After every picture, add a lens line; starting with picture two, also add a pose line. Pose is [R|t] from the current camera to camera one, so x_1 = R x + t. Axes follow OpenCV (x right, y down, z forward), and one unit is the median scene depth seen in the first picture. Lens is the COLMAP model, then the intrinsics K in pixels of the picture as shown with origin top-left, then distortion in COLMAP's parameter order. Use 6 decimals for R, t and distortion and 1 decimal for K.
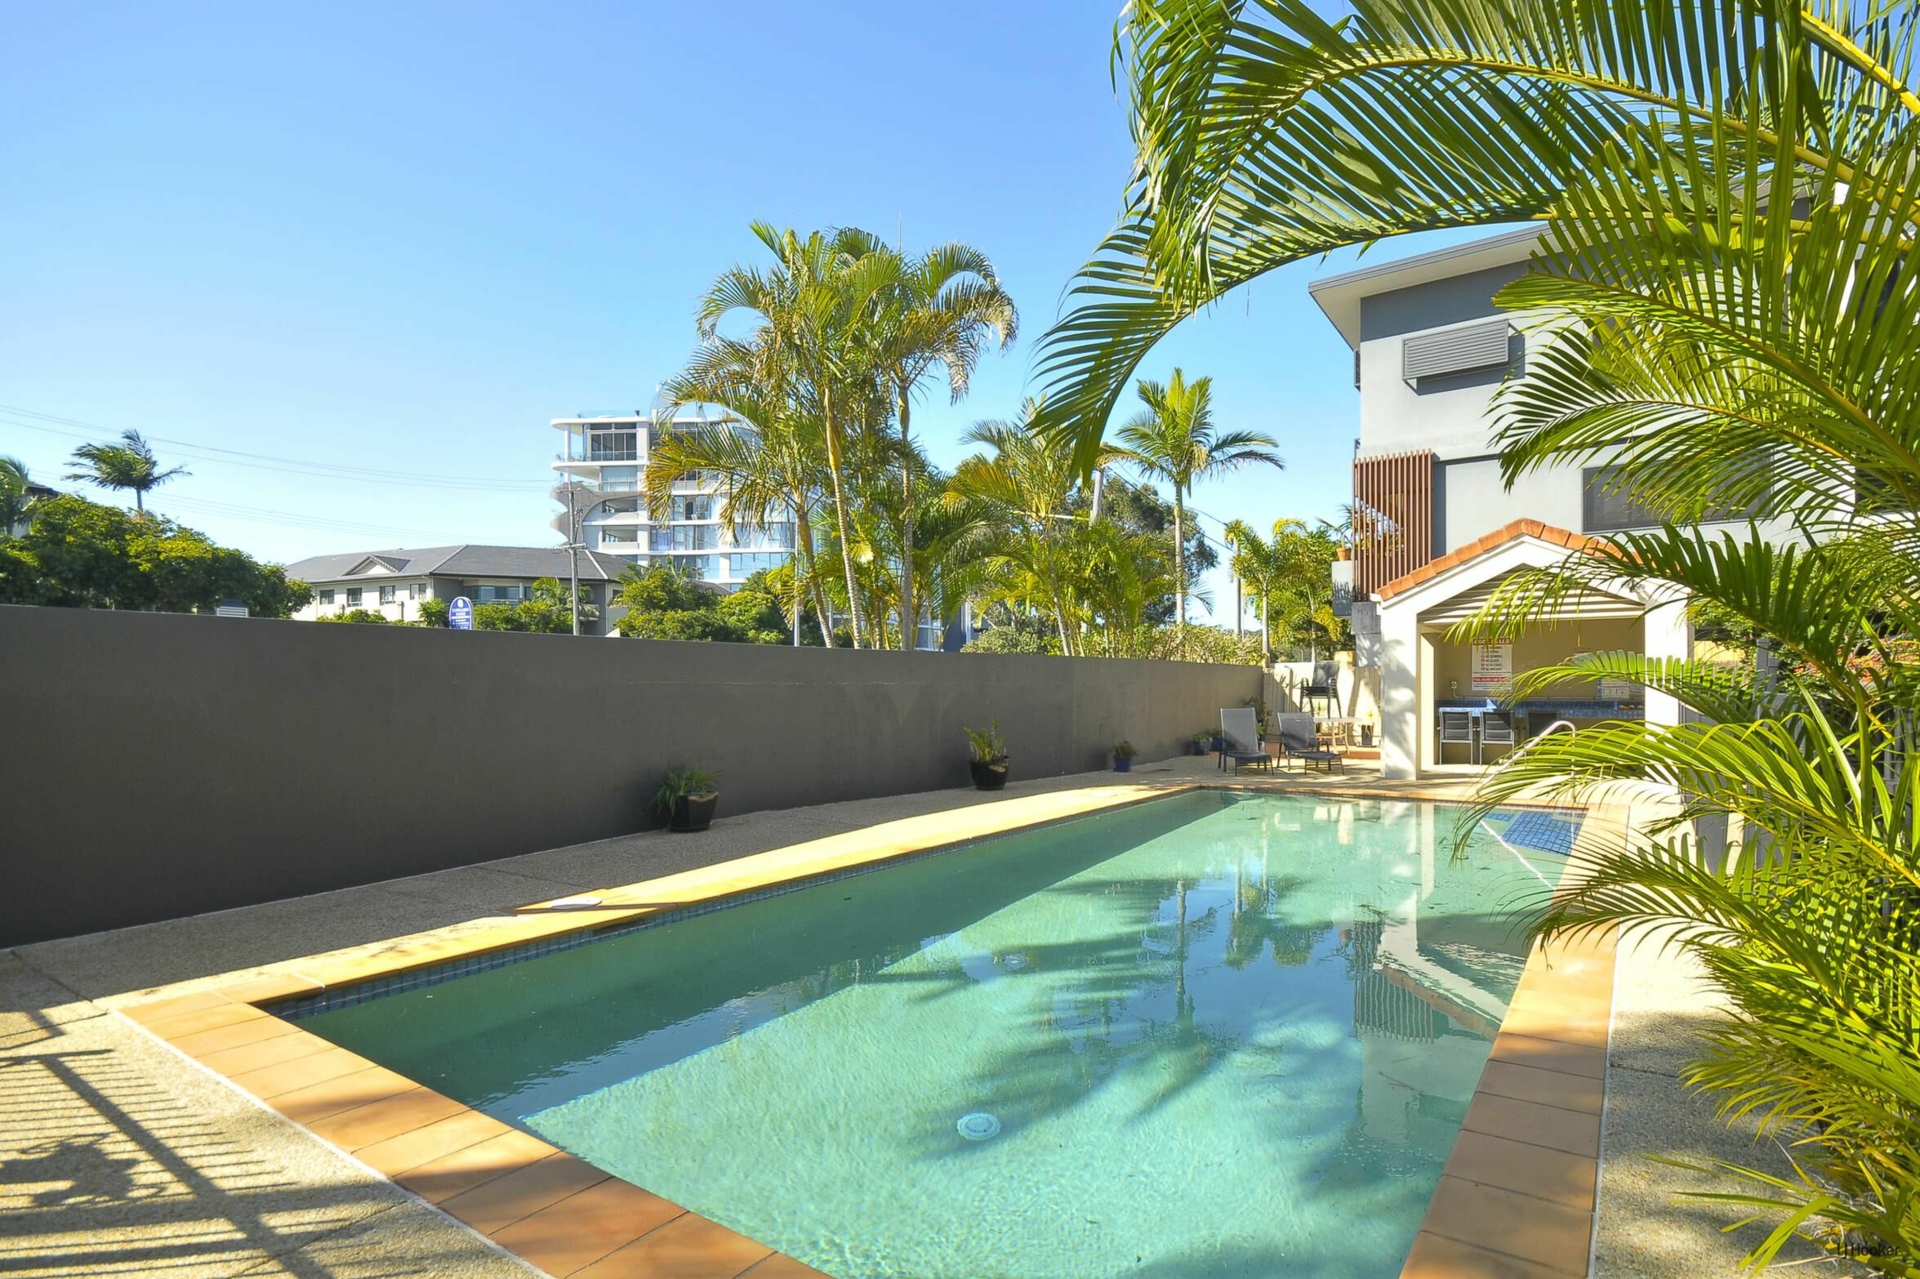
lens RADIAL K [[950.5, 0, 1004.0], [0, 950.5, 697.1], [0, 0, 1]] dist [-0.006215, 0.000804]
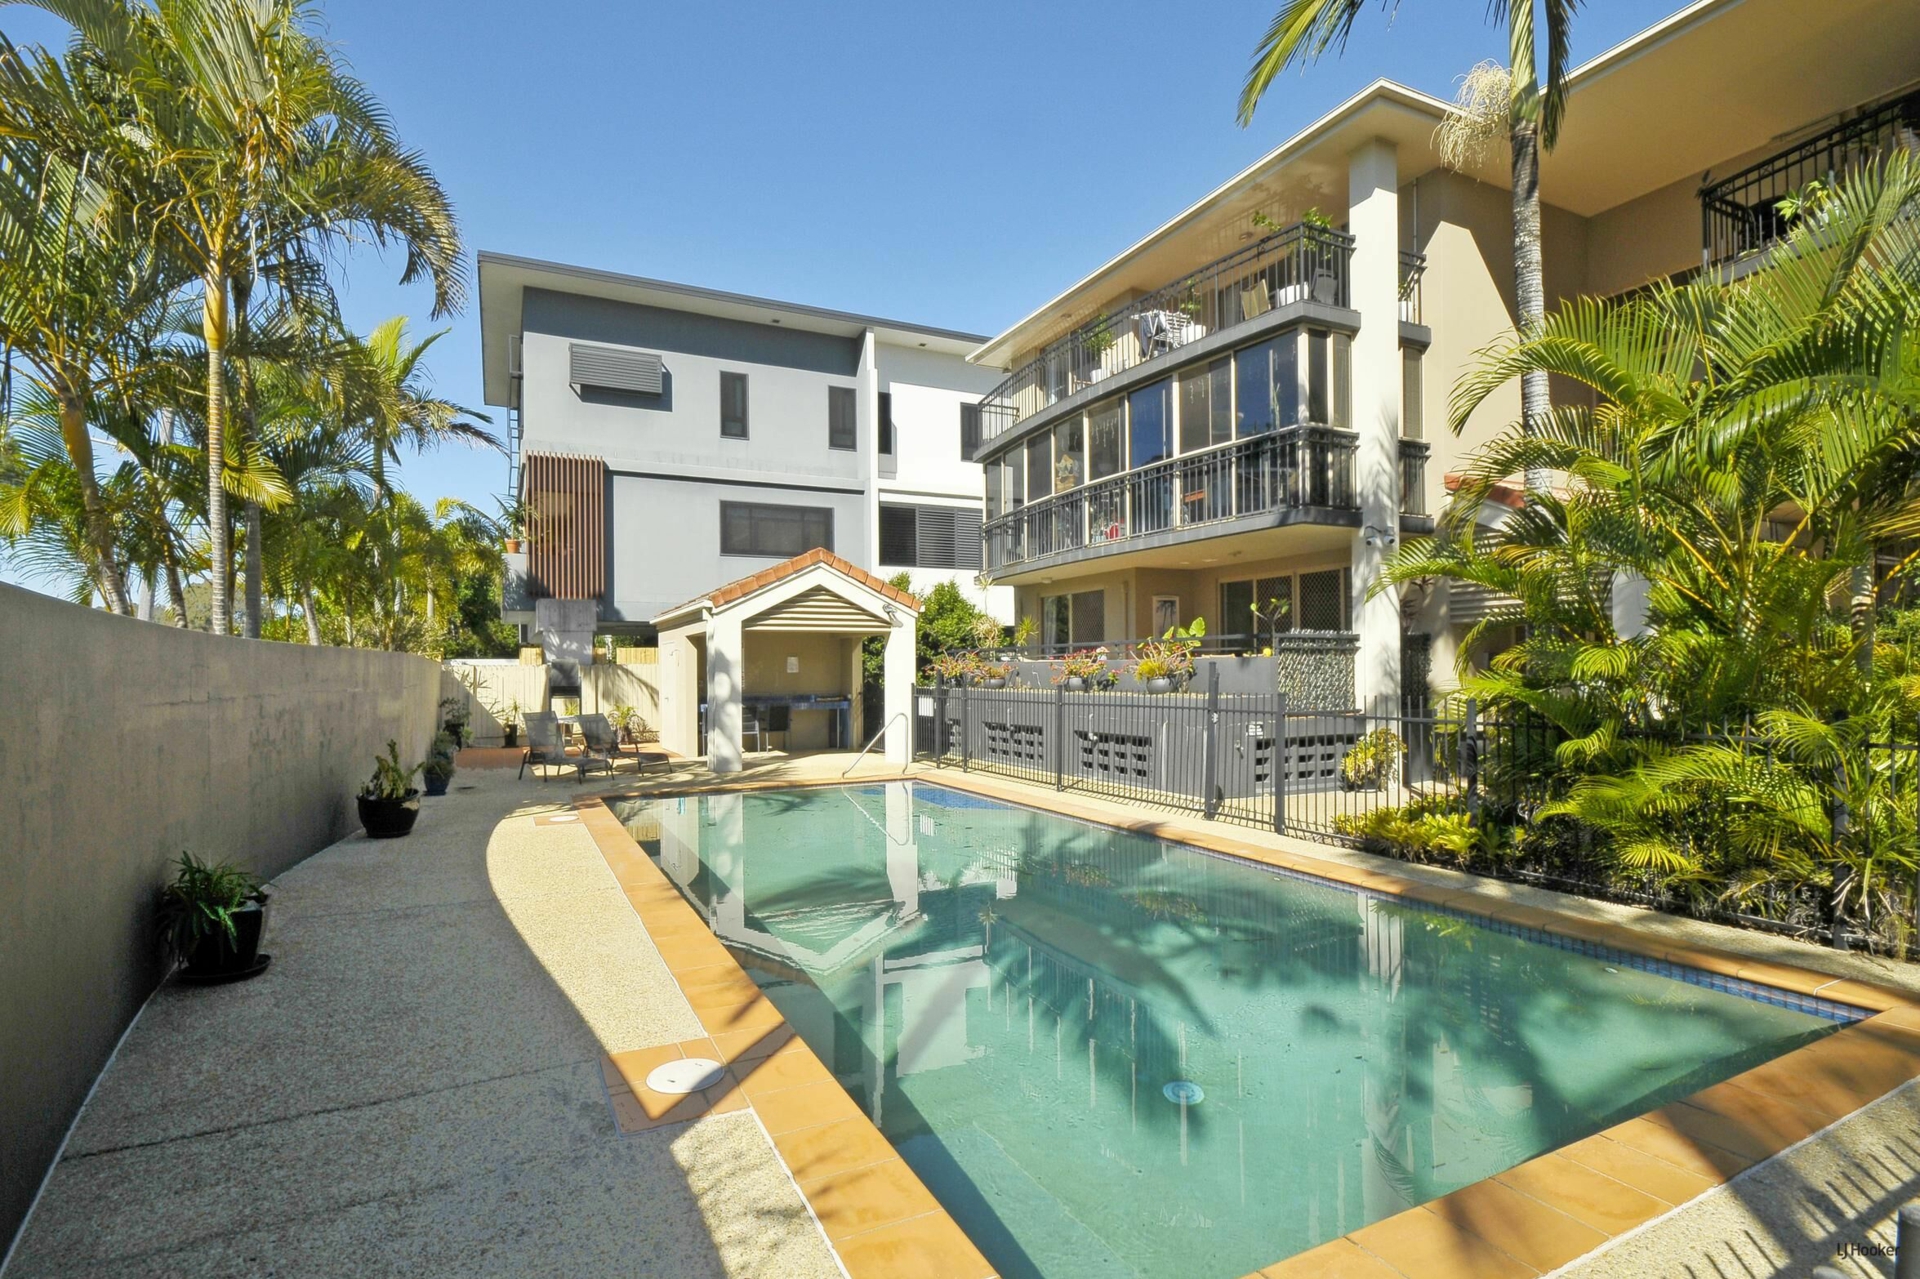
lens RADIAL K [[950.5, 0, 948.7], [0, 950.5, 667.7], [0, 0, 1]] dist [-0.006215, 0.000804]
pose [[0.498240, 0.000835, 0.867039, -0.269243], [0.015877, 0.999823, -0.010087, -0.011523], [-0.866894, 0.018792, 0.498139, 0.149961]]
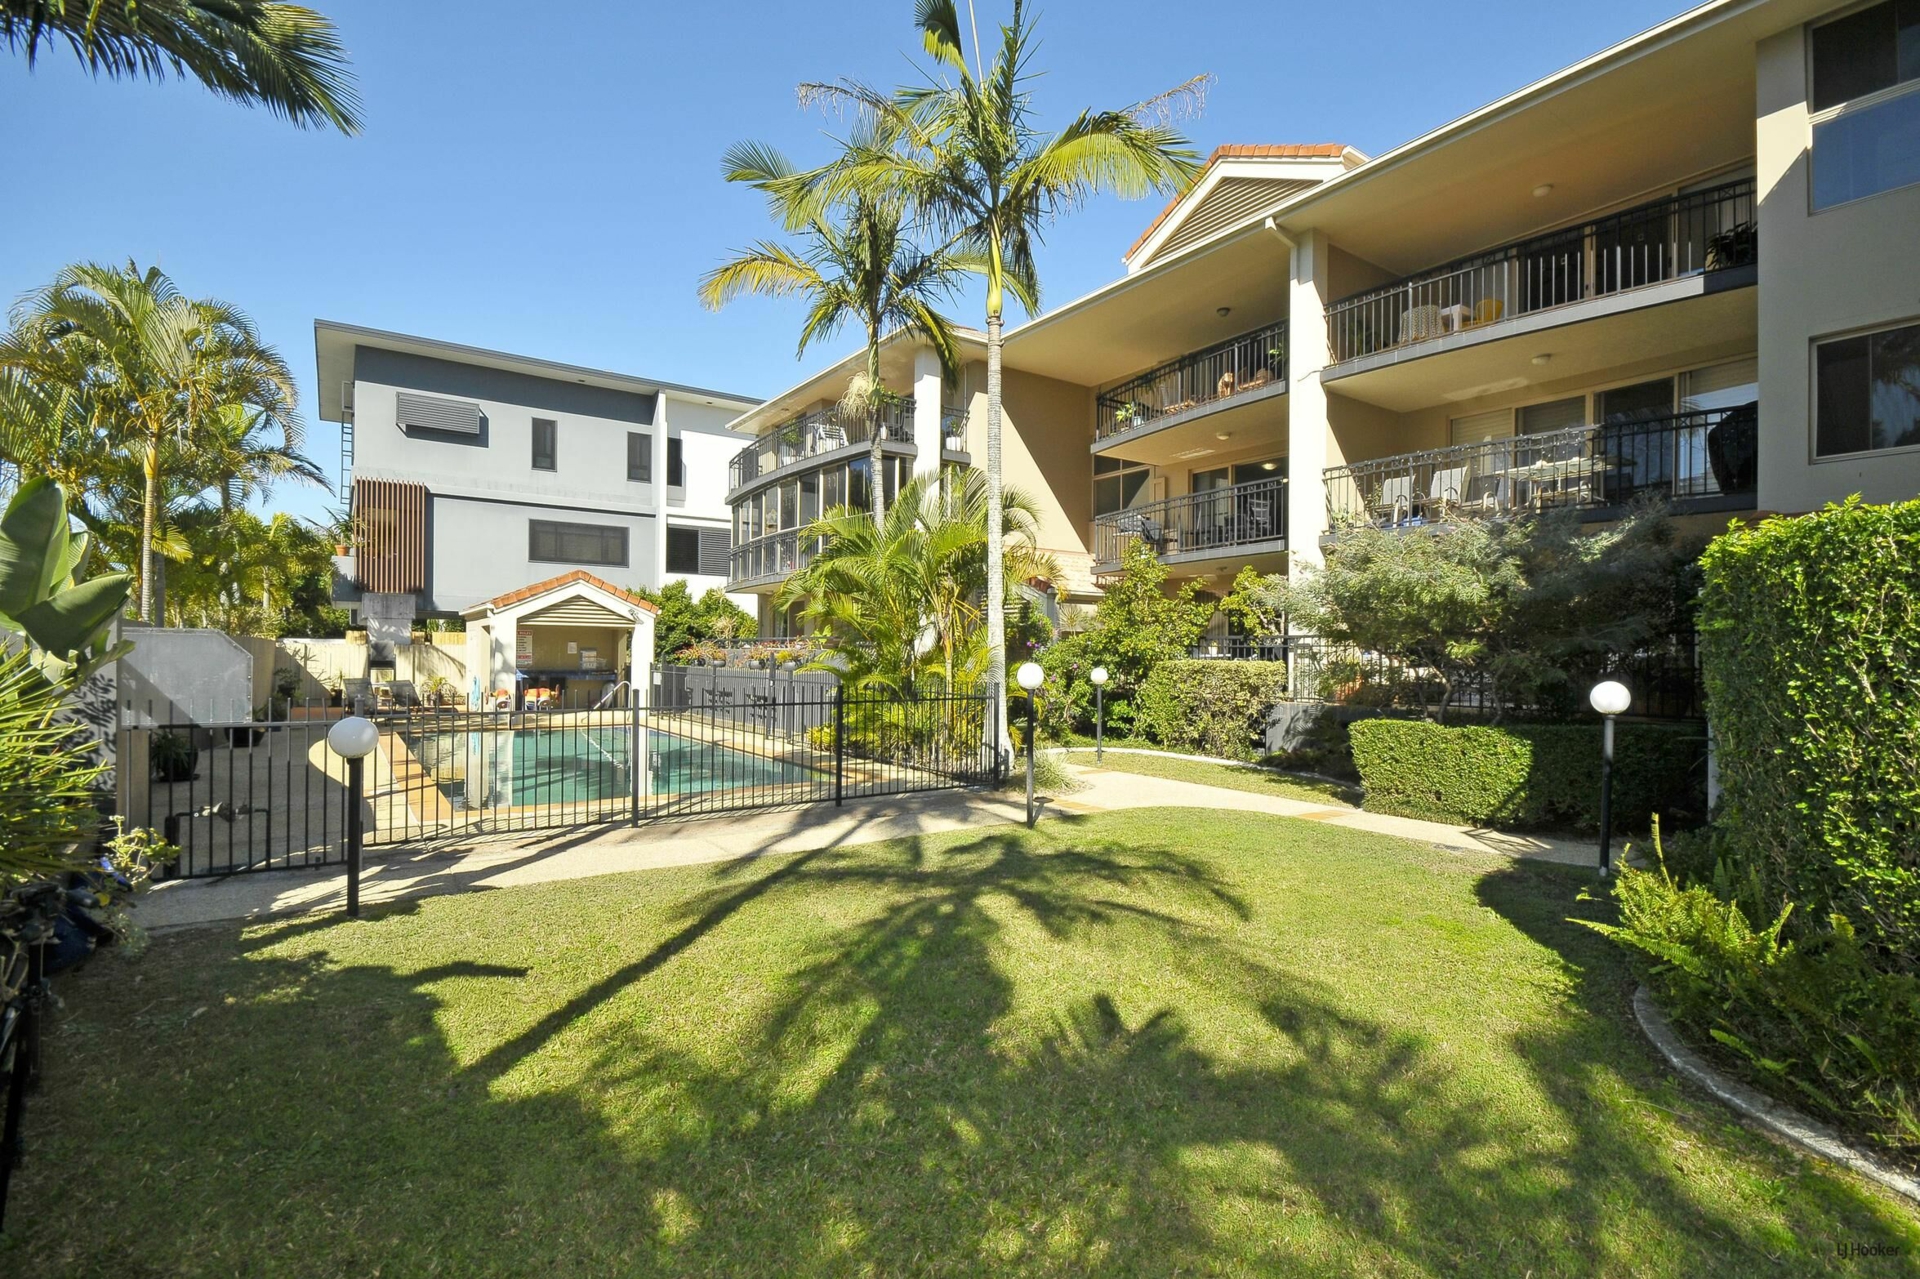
lens RADIAL K [[893.2, 0, 1037.3], [0, 893.2, 656.2], [0, 0, 1]] dist [0.000940, -0.001368]
pose [[0.294098, 0.006346, 0.955754, -0.504161], [-0.001804, 0.999980, -0.006084, -0.009161], [-0.955774, 0.000065, 0.294103, -0.204753]]
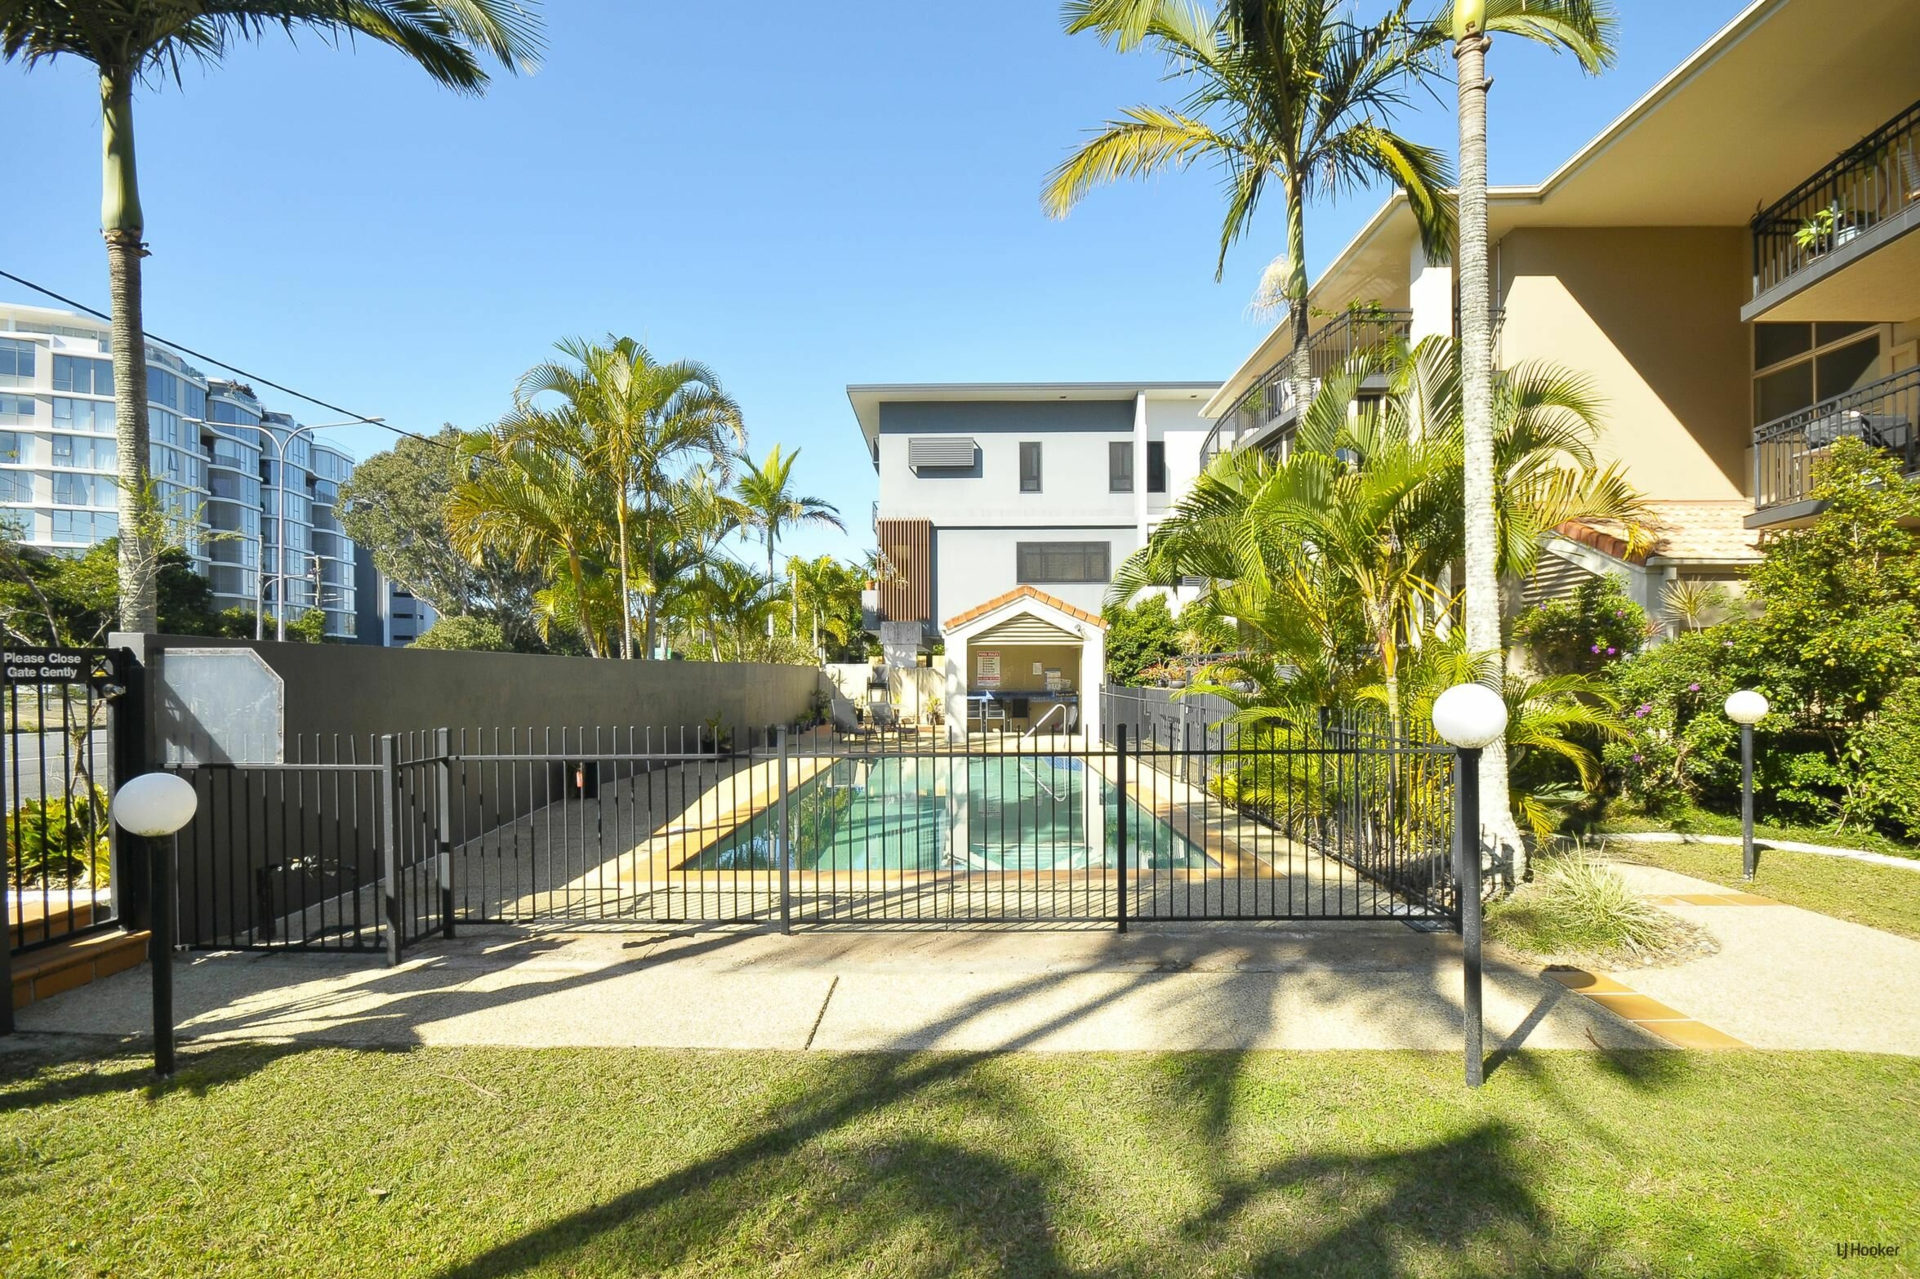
lens RADIAL K [[897.9, 0, 961.0], [0, 897.9, 678.4], [0, 0, 1]] dist [-0.001954, -0.002752]
pose [[0.829175, -0.002266, 0.558985, -0.277605], [0.005495, 0.999977, -0.004098, -0.009483], [-0.558962, 0.006470, 0.829168, -0.165763]]
